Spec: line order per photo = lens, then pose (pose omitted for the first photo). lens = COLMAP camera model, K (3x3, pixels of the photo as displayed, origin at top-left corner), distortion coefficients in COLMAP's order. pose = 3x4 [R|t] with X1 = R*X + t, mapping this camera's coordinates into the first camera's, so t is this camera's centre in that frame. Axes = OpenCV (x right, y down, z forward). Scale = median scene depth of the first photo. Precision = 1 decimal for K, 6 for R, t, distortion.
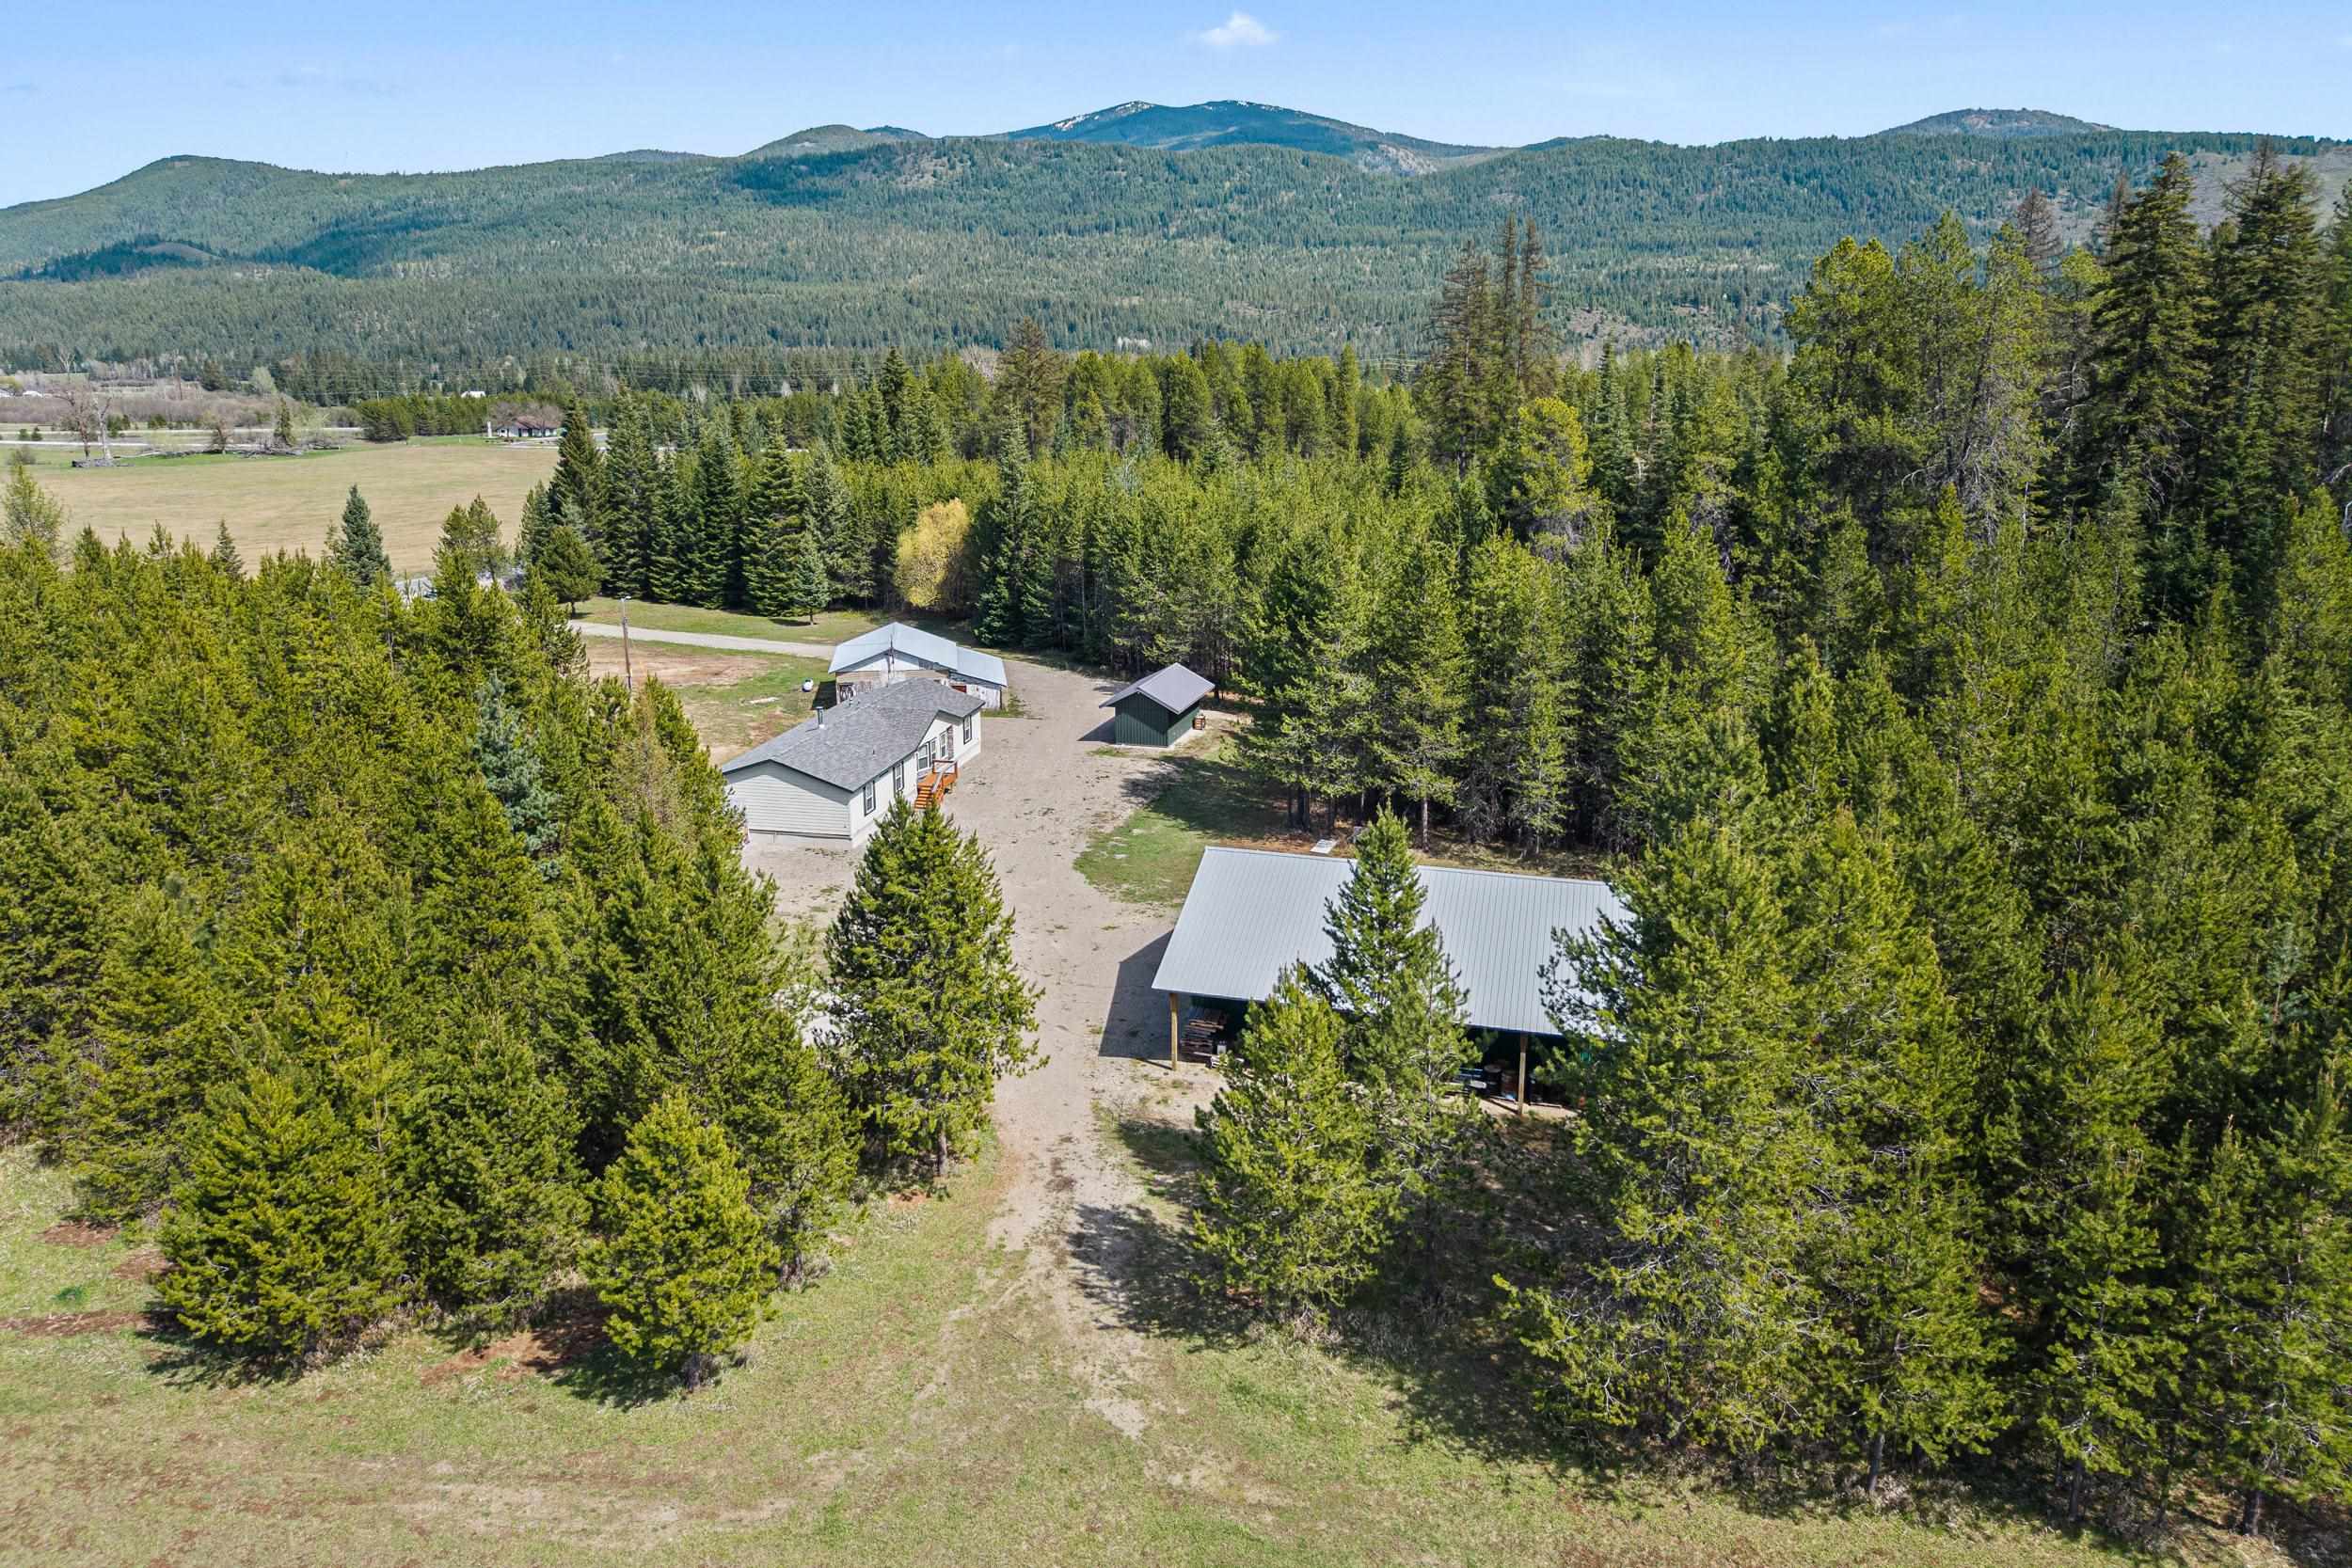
lens RADIAL K [[1575.9, 0, 1180.4], [0, 1575.9, 721.3], [0, 0, 1]] dist [0.024261, -0.026327]
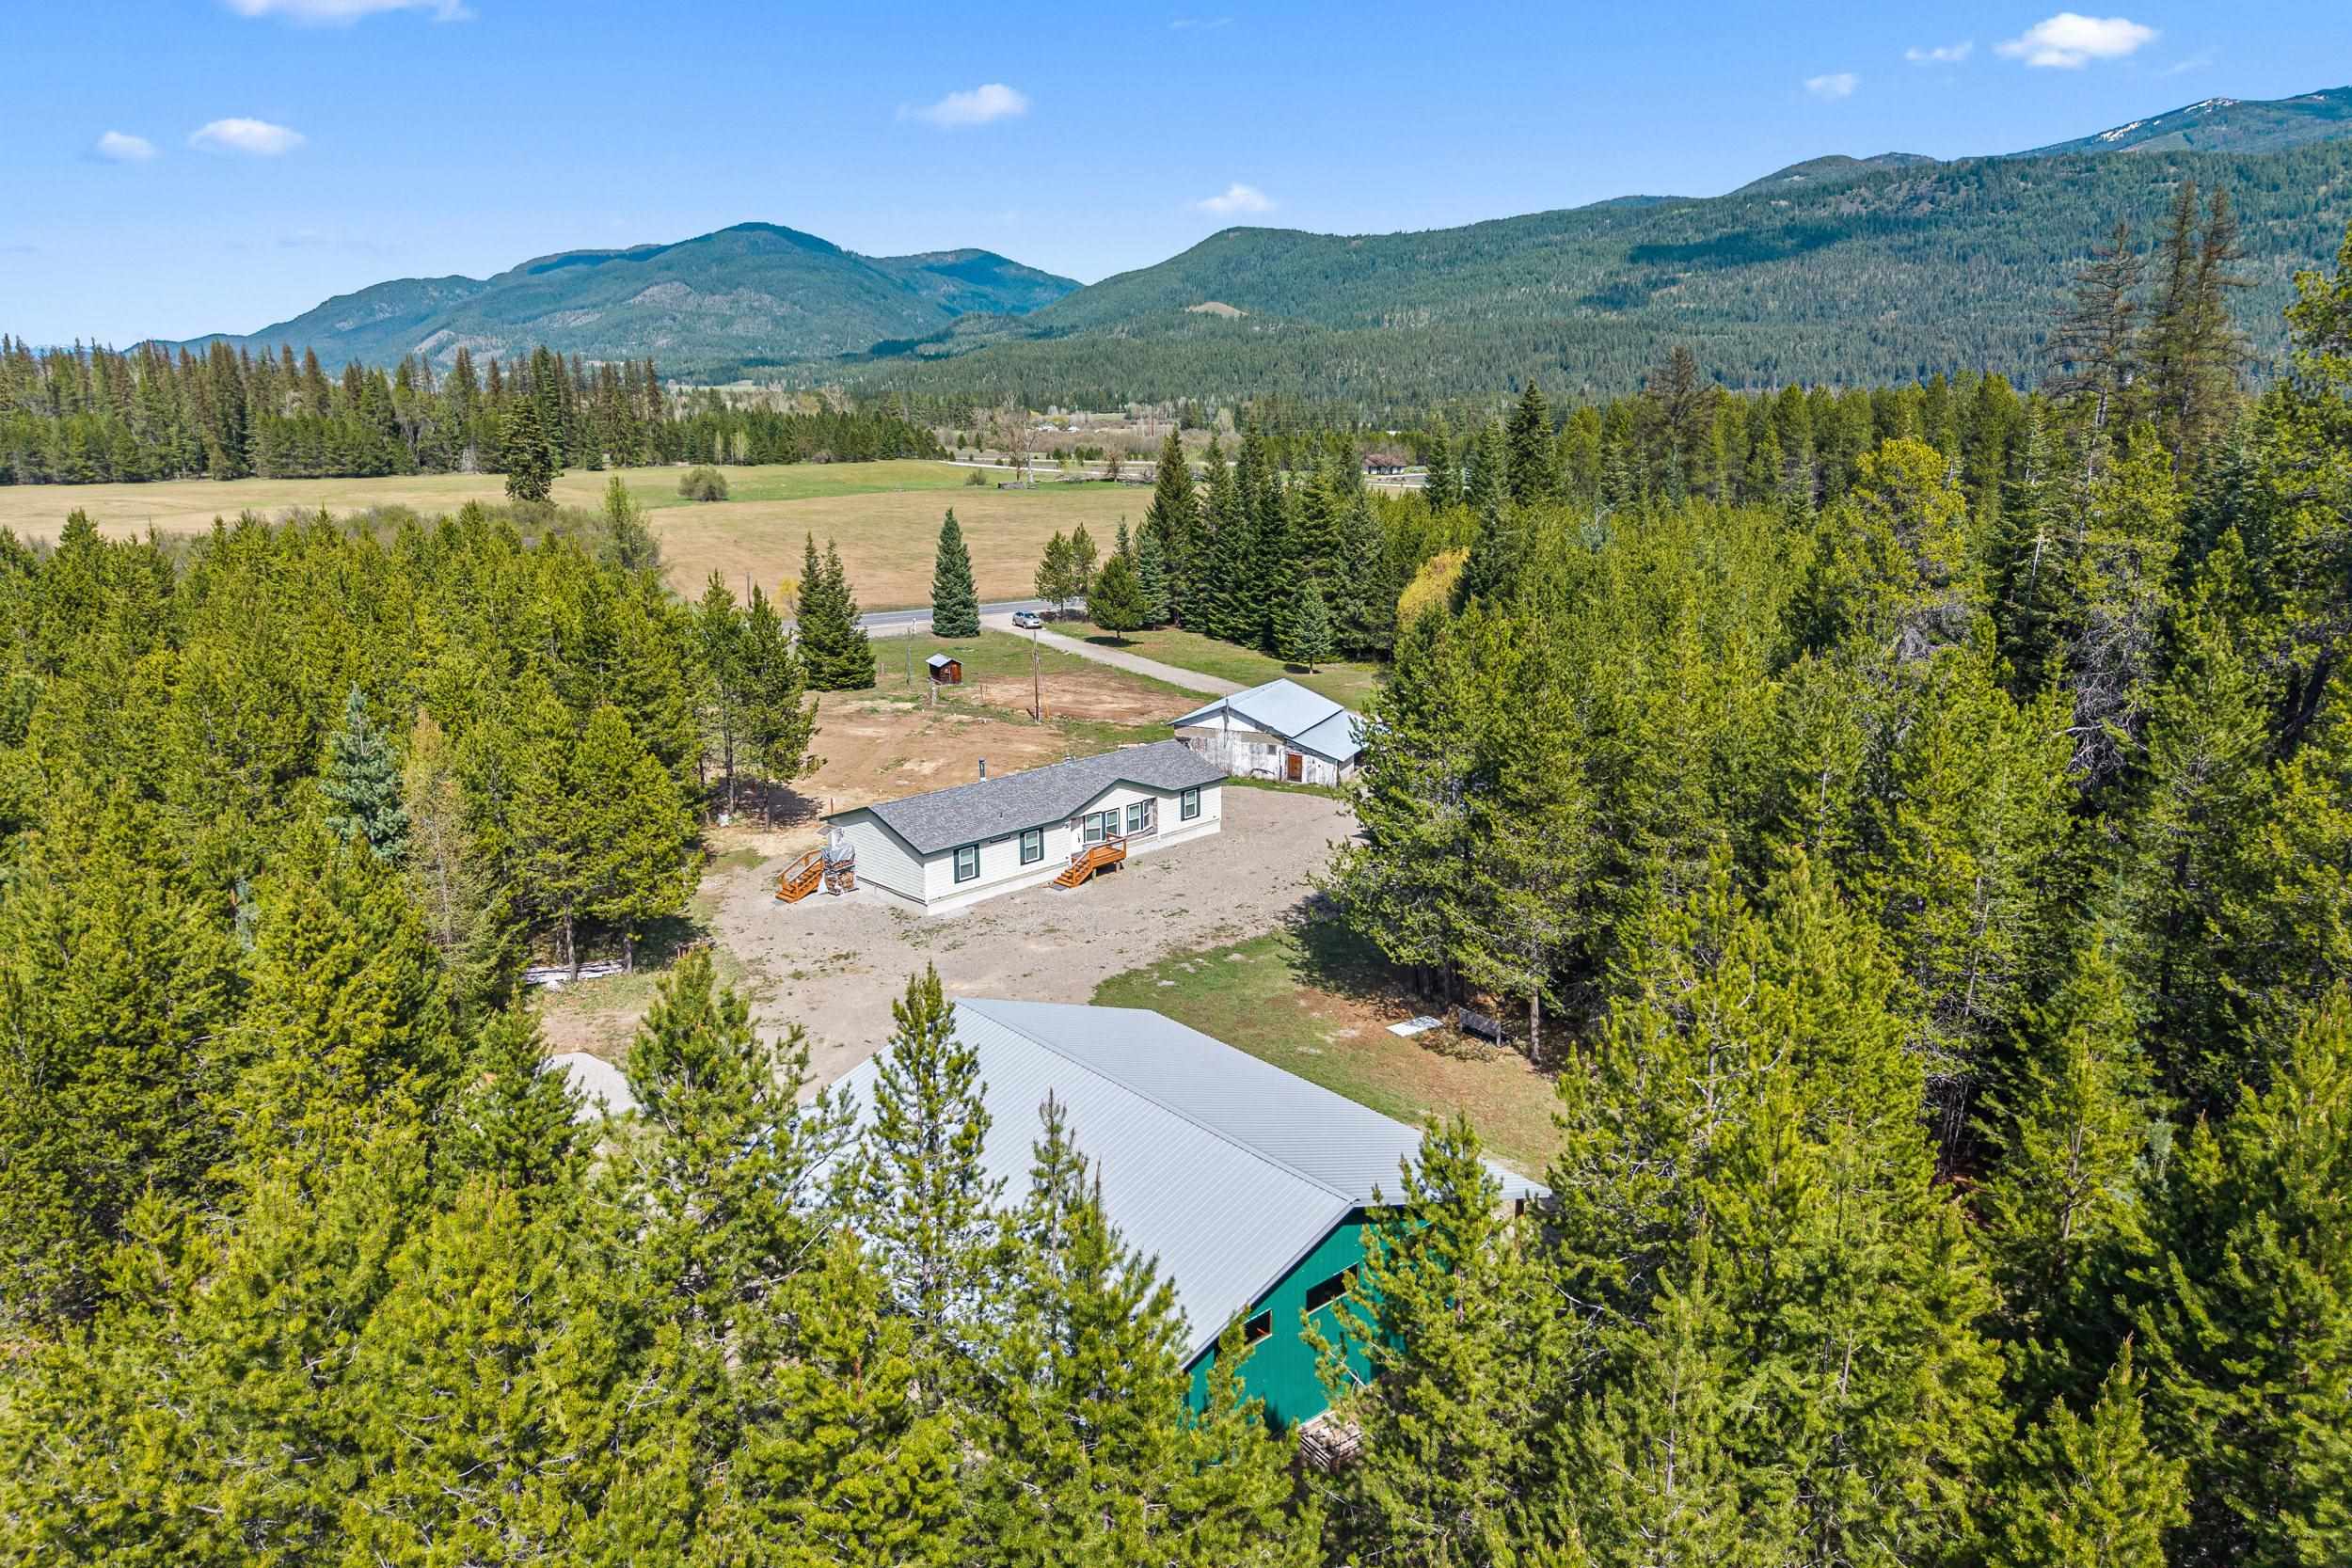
lens RADIAL K [[1575.9, 0, 1181.2], [0, 1575.9, 758.7], [0, 0, 1]] dist [0.024261, -0.026327]
pose [[0.837270, 0.123162, -0.532738, 0.194841], [-0.125102, 0.991607, 0.032632, -0.028632], [0.532286, 0.039325, 0.845651, 0.146616]]
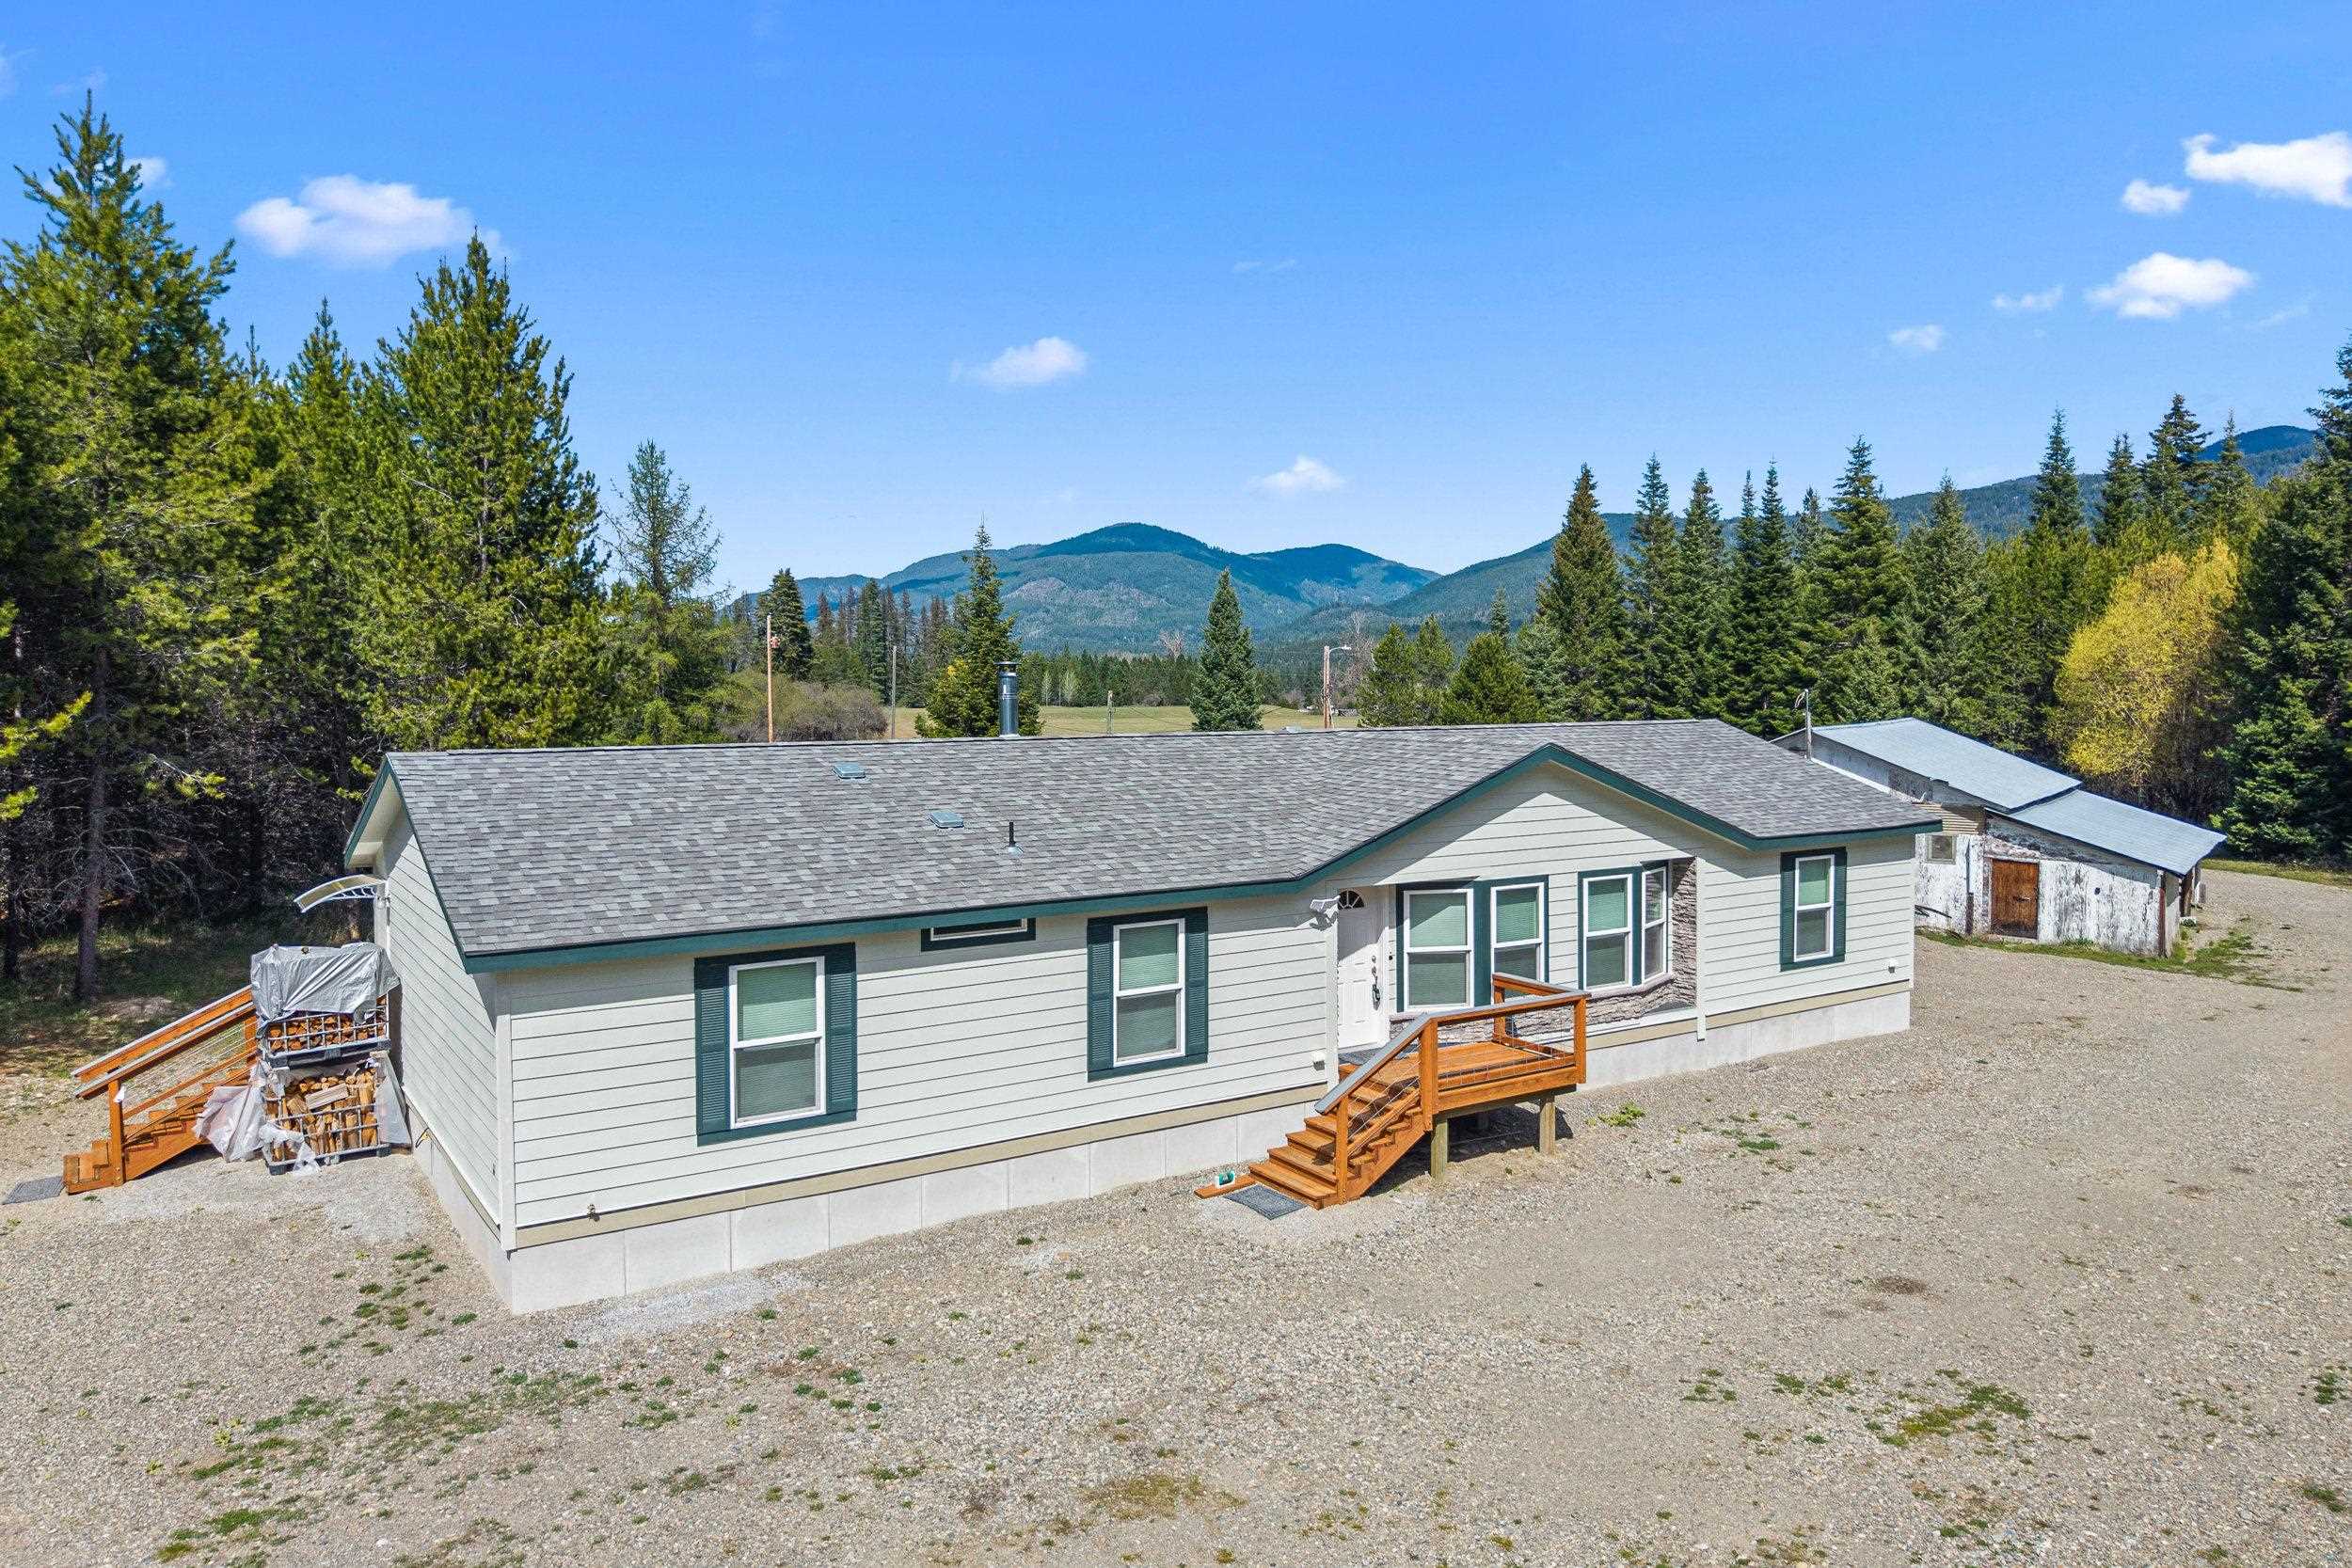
lens RADIAL K [[1575.9, 0, 1210.8], [0, 1575.9, 786.2], [0, 0, 1]] dist [0.024261, -0.026327]
pose [[0.703274, 0.044647, -0.709516, -0.018999], [-0.162994, 0.981567, -0.099793, 0.015317], [0.691982, 0.185829, 0.697587, 0.456222]]
